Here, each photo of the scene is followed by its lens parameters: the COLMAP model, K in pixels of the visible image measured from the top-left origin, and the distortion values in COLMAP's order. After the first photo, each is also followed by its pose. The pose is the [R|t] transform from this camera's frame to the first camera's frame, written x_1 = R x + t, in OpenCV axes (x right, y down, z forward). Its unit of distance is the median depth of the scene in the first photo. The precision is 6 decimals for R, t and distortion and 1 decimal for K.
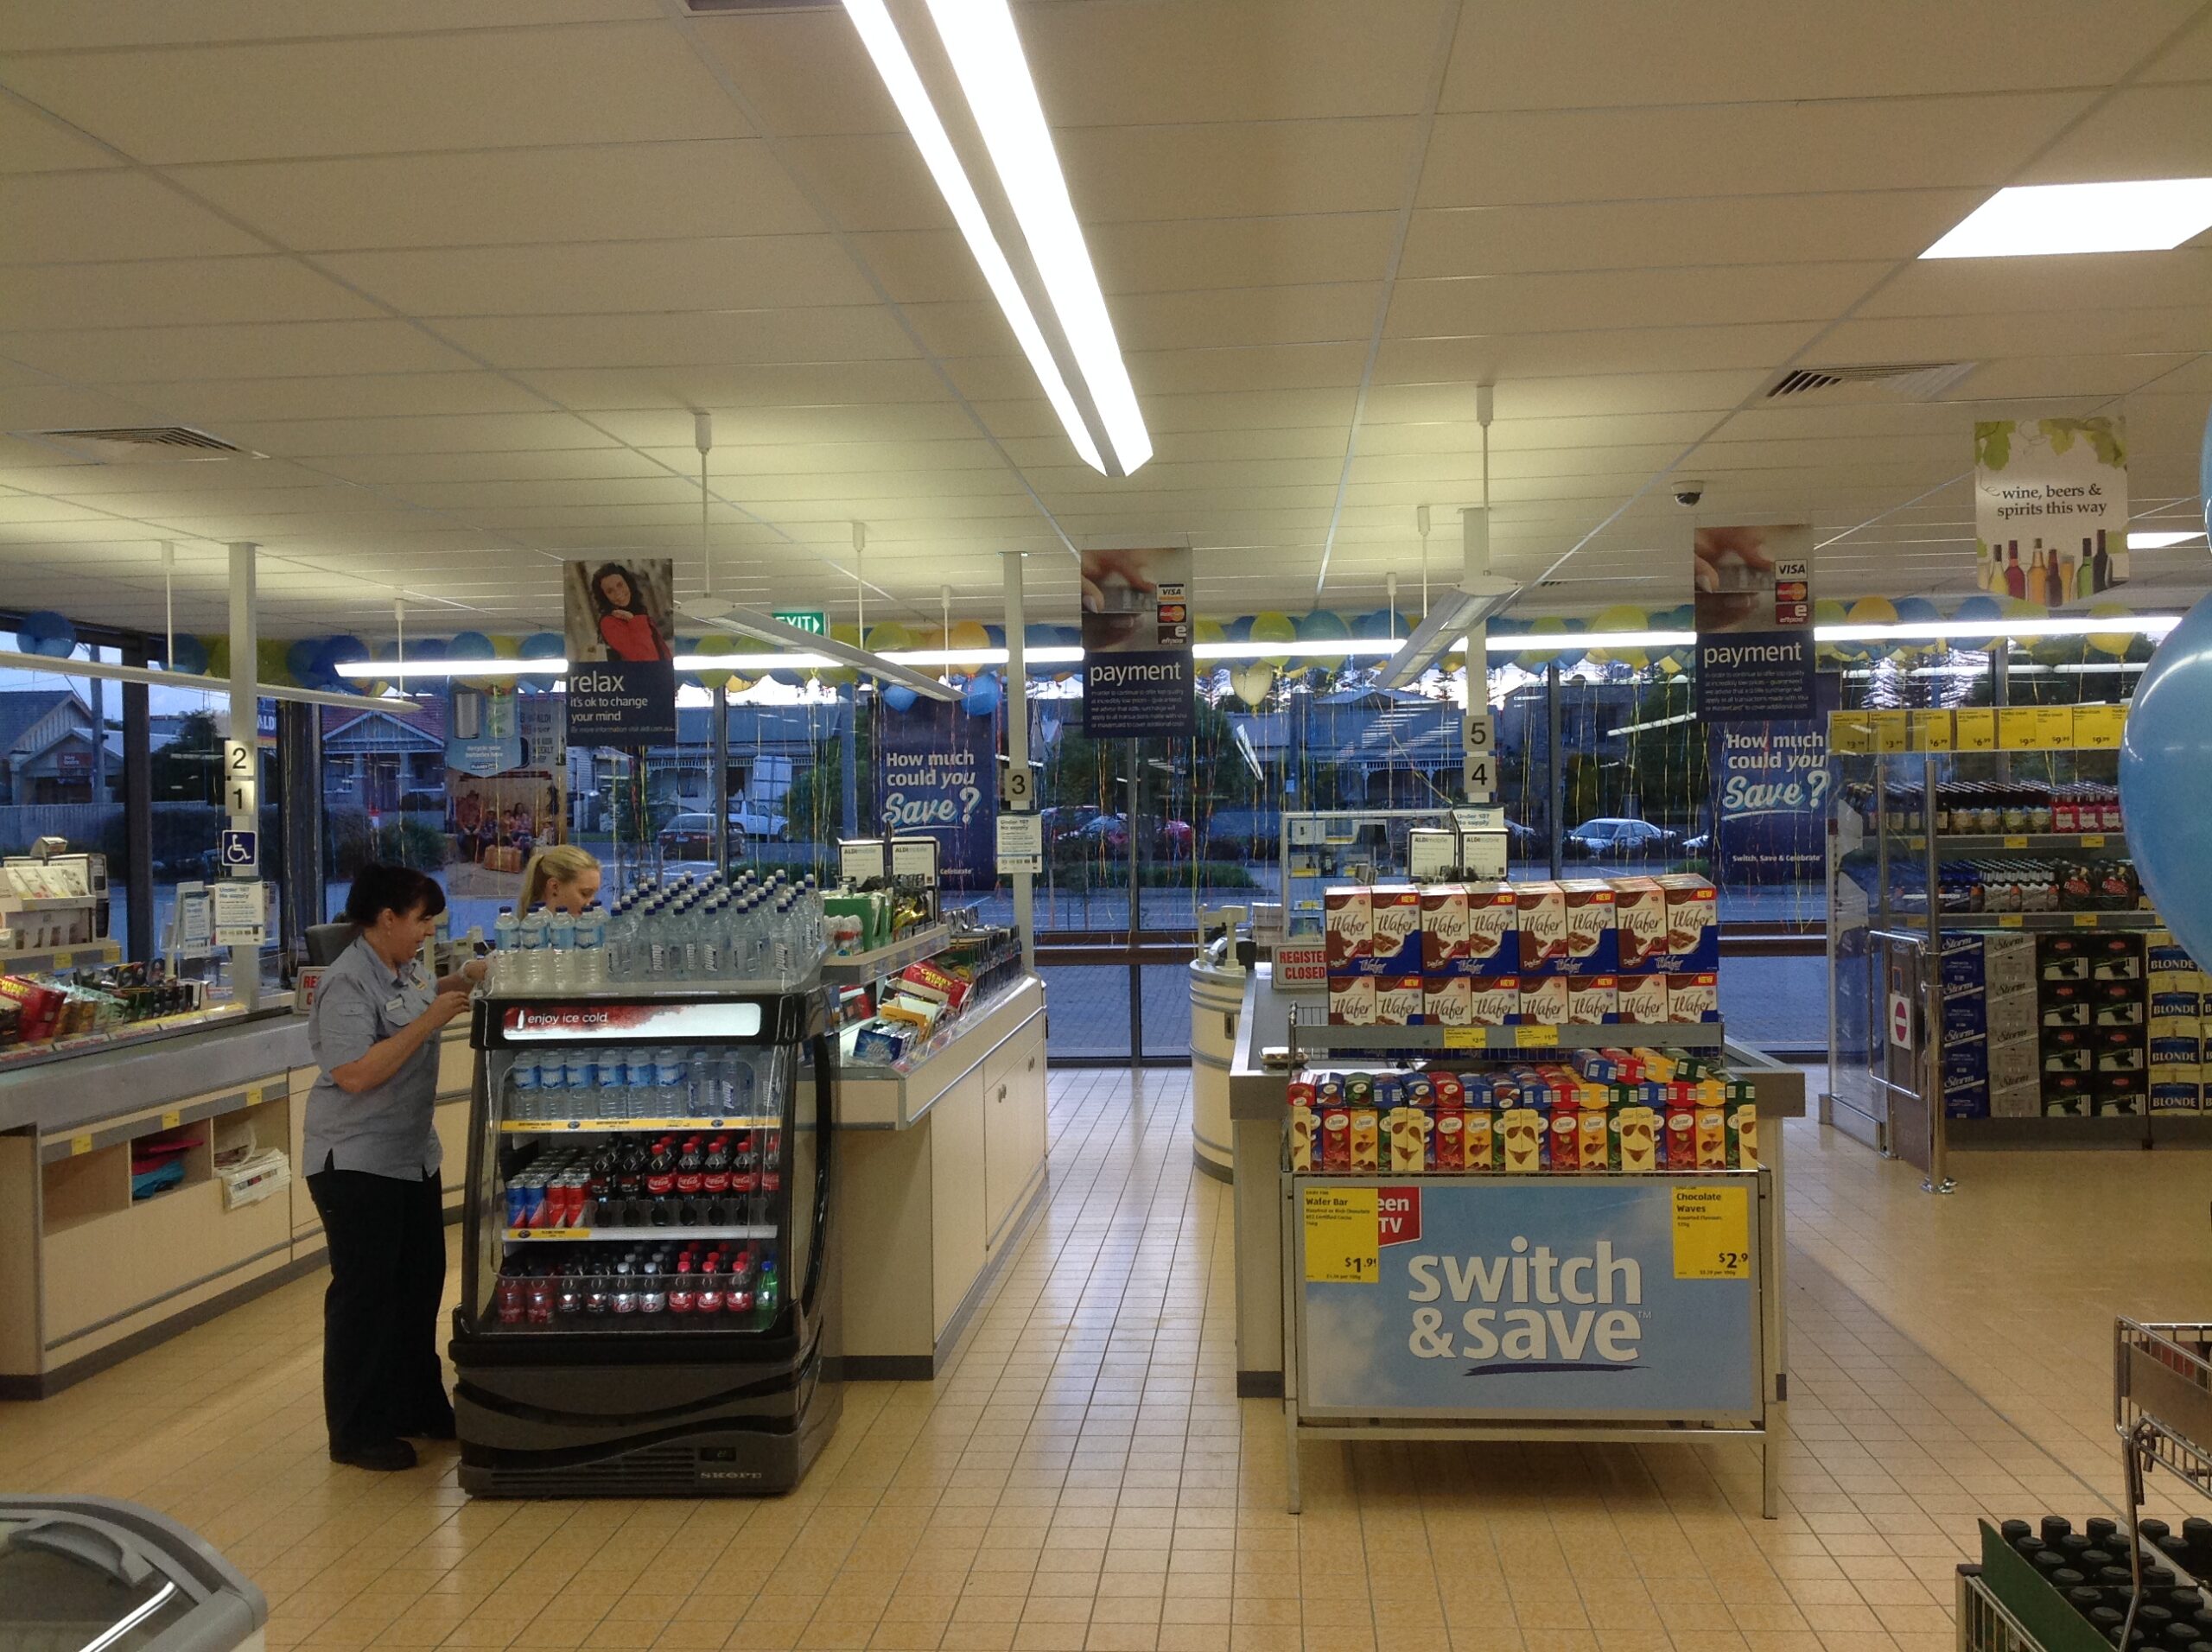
lens RADIAL K [[2069.0, 0, 1121.5], [0, 2069.0, 841.8], [0, 0, 1]] dist [0.112244, -0.247064]
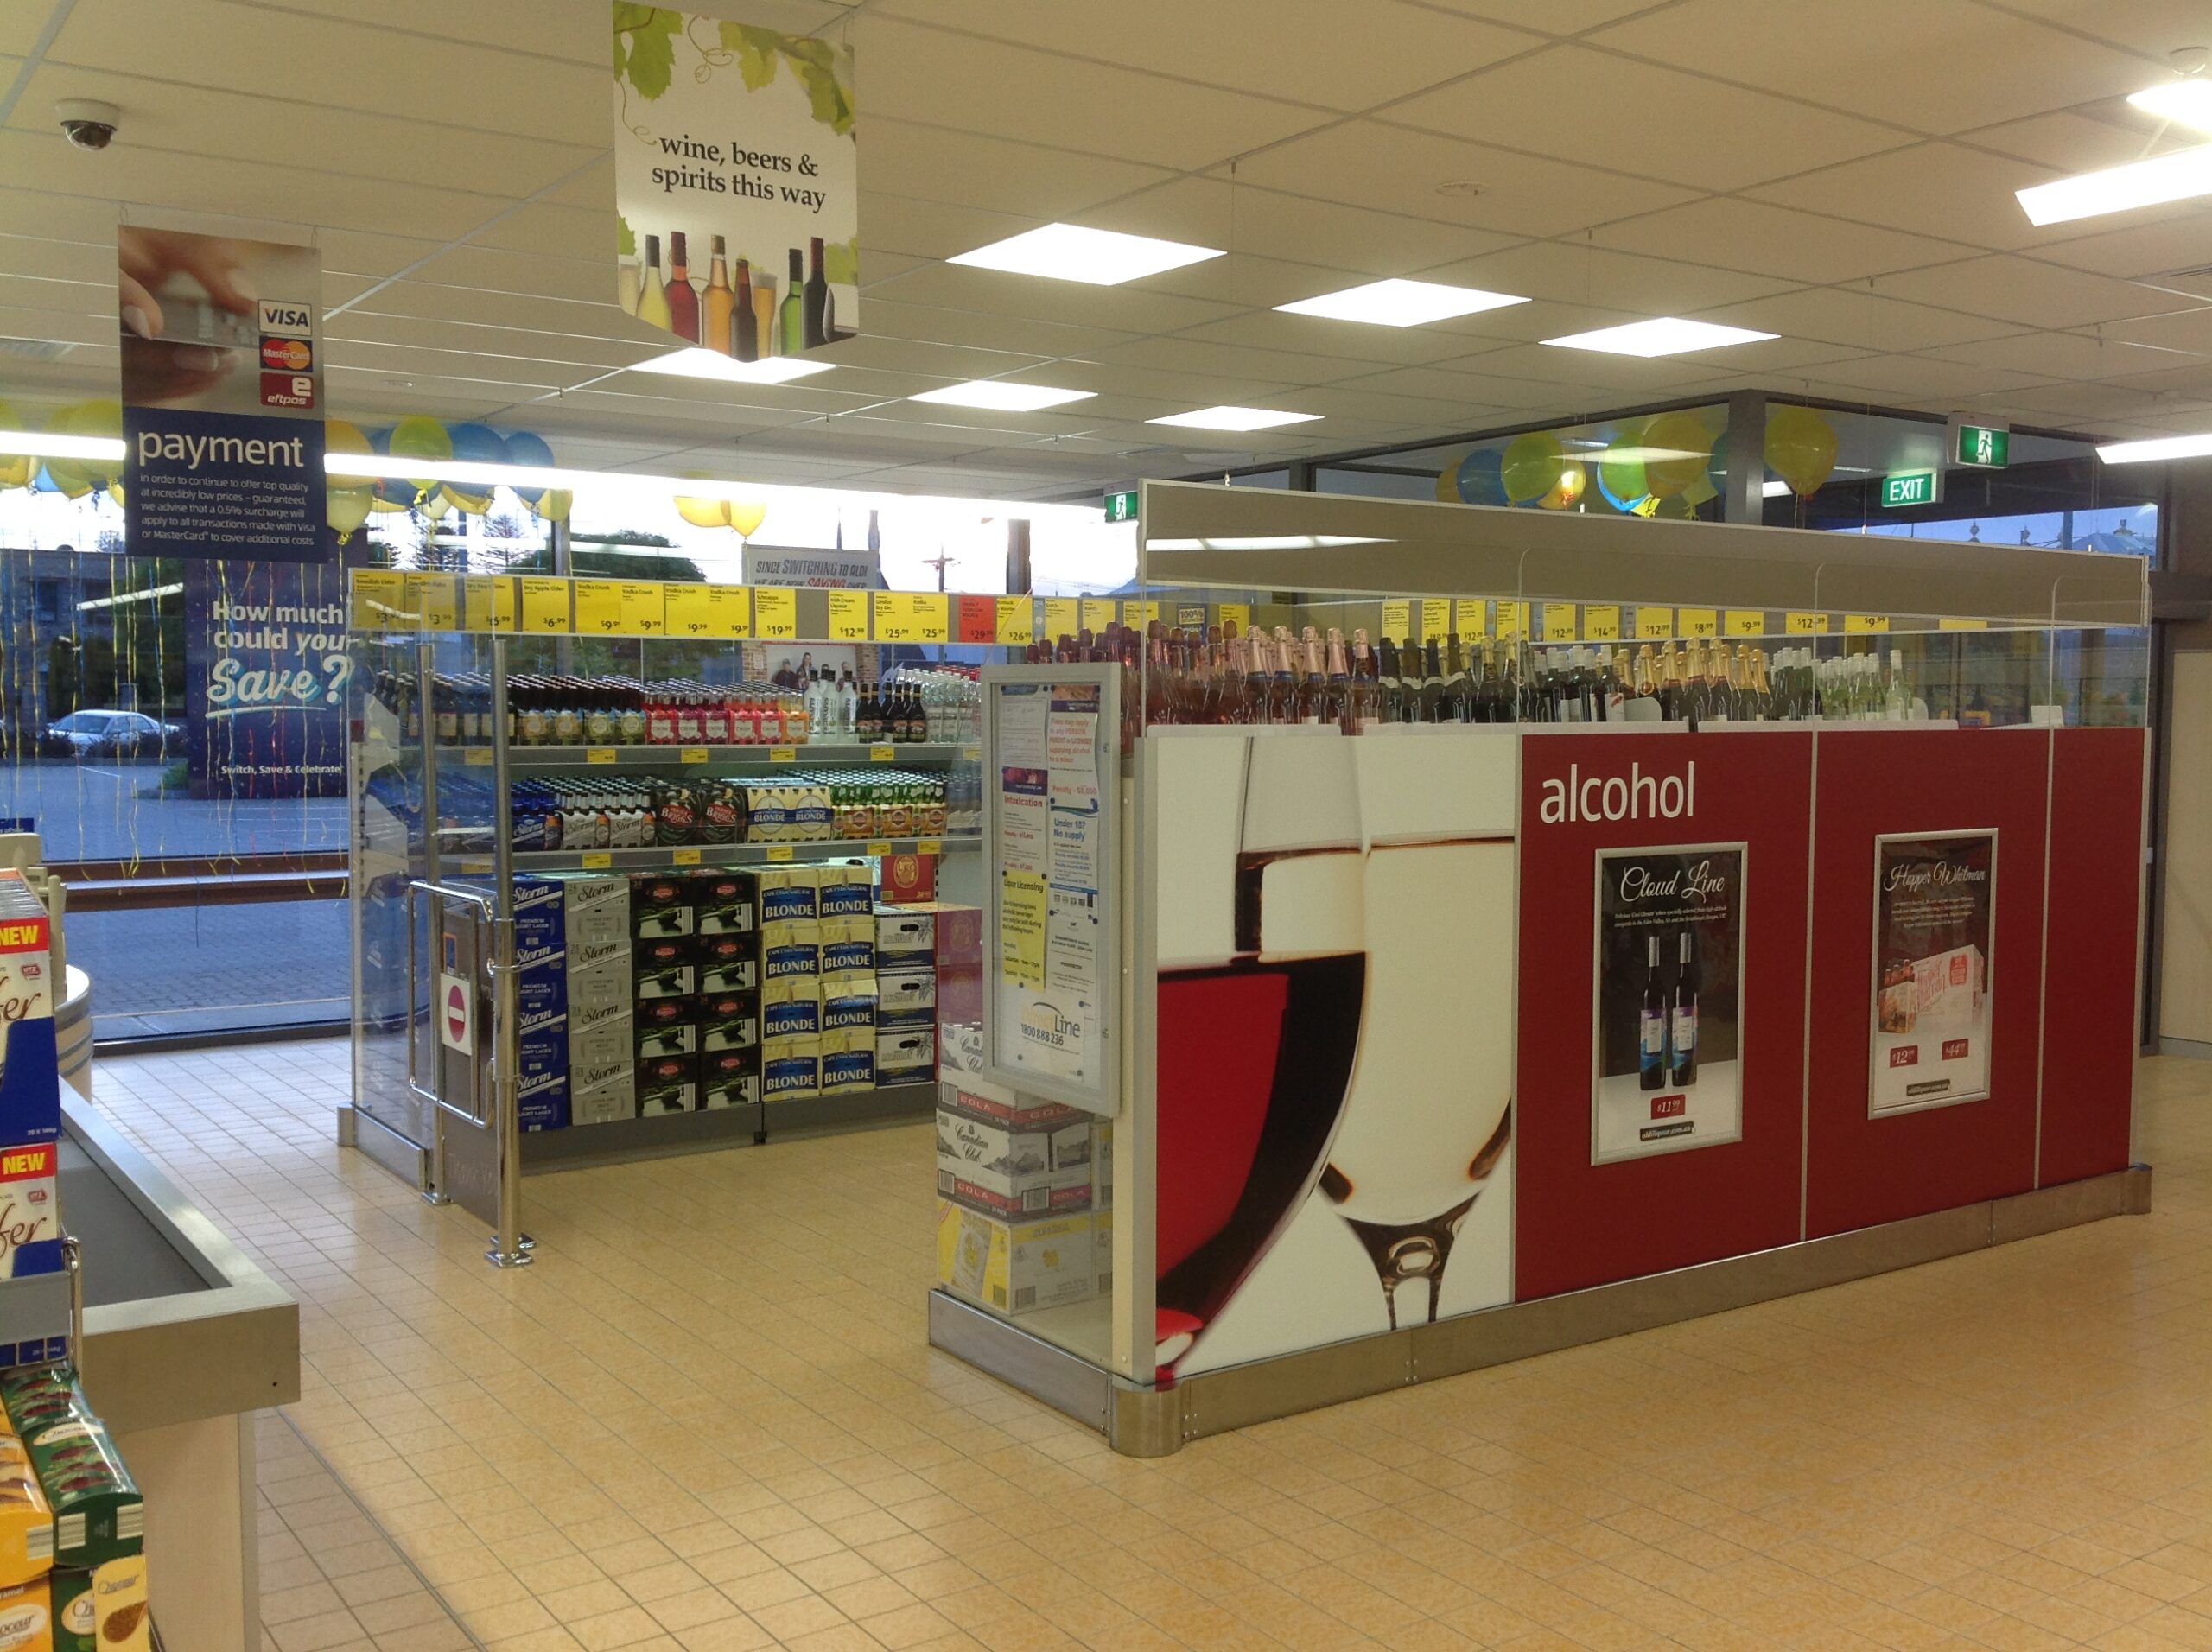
lens RADIAL K [[2069.0, 0, 1121.5], [0, 2069.0, 841.8], [0, 0, 1]] dist [0.112244, -0.247064]
pose [[0.778477, -0.020525, 0.627337, 0.103472], [-0.010705, 0.998886, 0.045966, -0.005611], [-0.627582, -0.042499, 0.777390, 0.304654]]
